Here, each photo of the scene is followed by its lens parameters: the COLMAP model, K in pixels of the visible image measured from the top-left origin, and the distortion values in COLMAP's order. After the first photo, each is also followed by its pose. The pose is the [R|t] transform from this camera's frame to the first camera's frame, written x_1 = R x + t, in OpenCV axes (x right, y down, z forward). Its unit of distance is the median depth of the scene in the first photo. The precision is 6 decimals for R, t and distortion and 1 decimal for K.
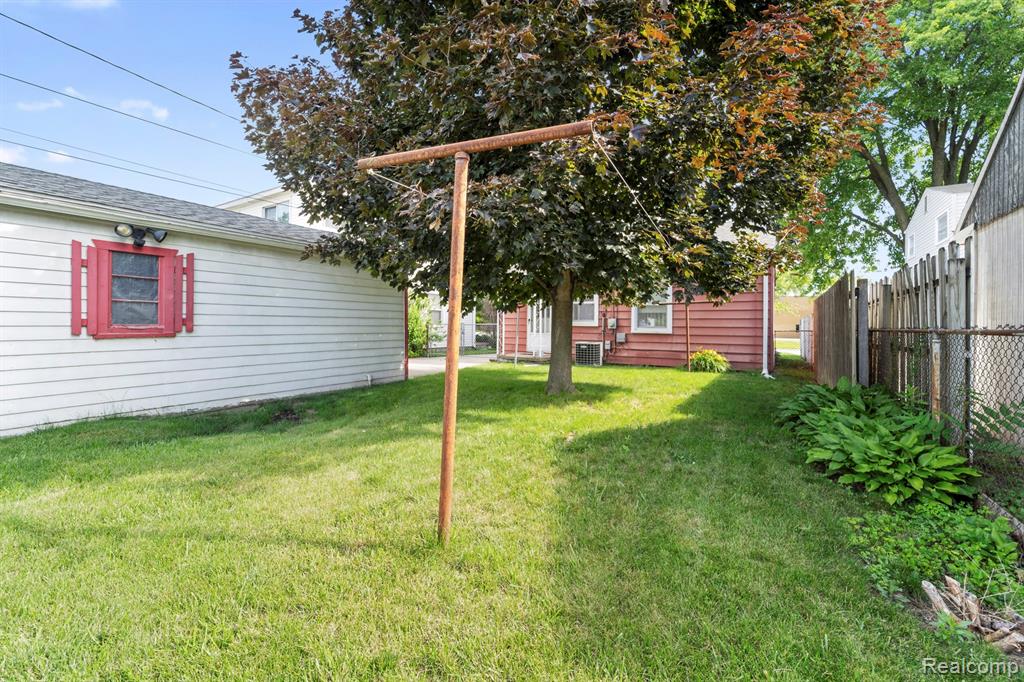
lens RADIAL K [[416.5, 0, 518.8], [0, 416.5, 320.7], [0, 0, 1]] dist [0.003112, -0.000007]
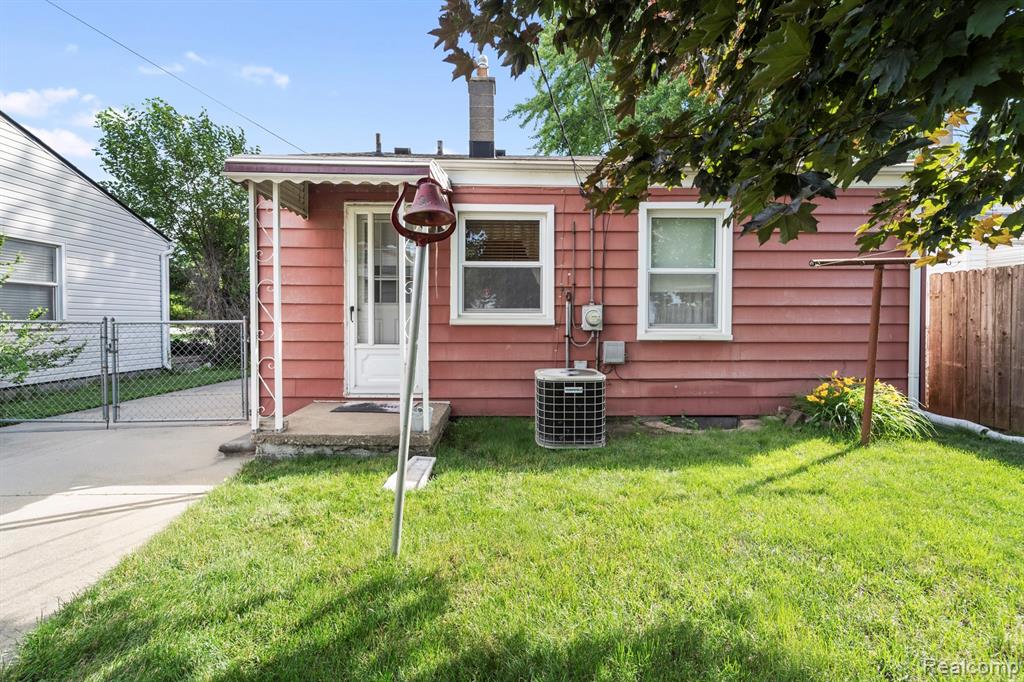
lens RADIAL K [[416.5, 0, 516.3], [0, 416.5, 319.0], [0, 0, 1]] dist [0.003112, -0.000007]
pose [[0.839802, -0.011486, 0.542771, -0.056281], [0.002904, 0.999857, 0.016665, 0.000933], [-0.542885, -0.012419, 0.839715, 0.705889]]
